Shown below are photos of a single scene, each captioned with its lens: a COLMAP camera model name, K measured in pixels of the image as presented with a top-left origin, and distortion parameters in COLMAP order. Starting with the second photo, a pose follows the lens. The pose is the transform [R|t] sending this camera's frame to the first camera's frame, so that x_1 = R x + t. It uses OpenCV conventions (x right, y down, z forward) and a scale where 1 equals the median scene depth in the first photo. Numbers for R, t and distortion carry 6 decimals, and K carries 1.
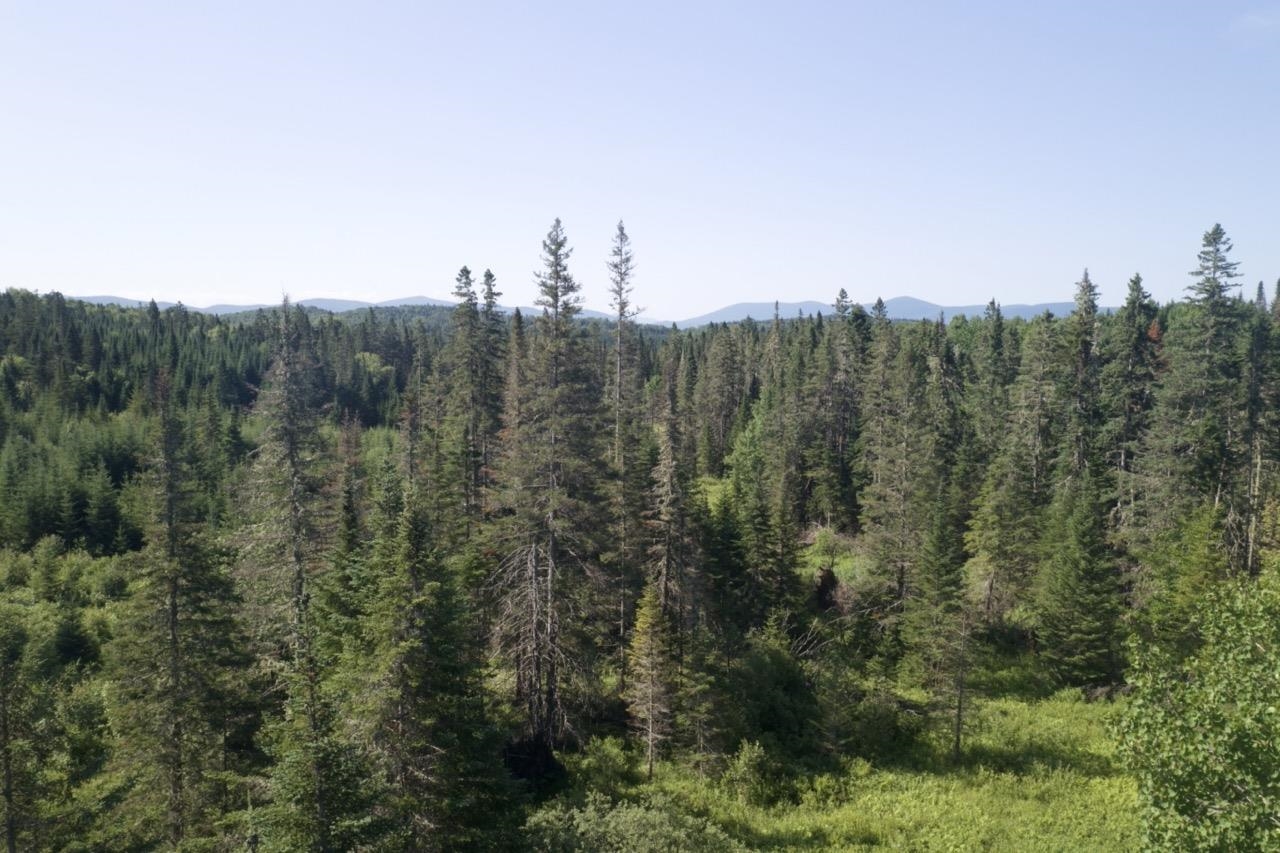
lens RADIAL K [[1001.5, 0, 639.2], [0, 1001.5, 429.7], [0, 0, 1]] dist [-0.022412, -0.002121]
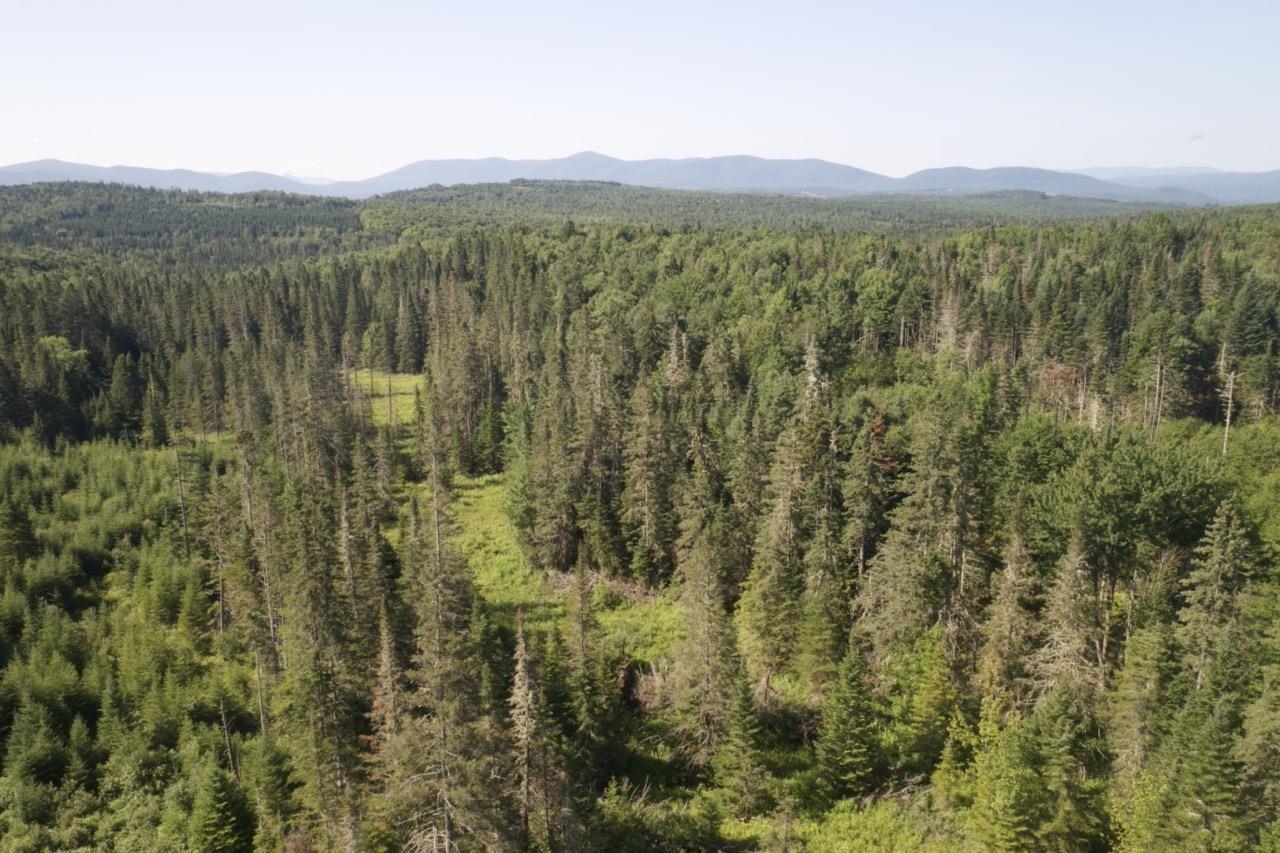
lens RADIAL K [[1001.5, 0, 637.7], [0, 1001.5, 431.1], [0, 0, 1]] dist [-0.022412, -0.002121]
pose [[0.953374, -0.089545, 0.288200, -0.081205], [0.047918, 0.987767, 0.148391, -0.229772], [-0.297962, -0.127662, 0.946003, -0.034868]]
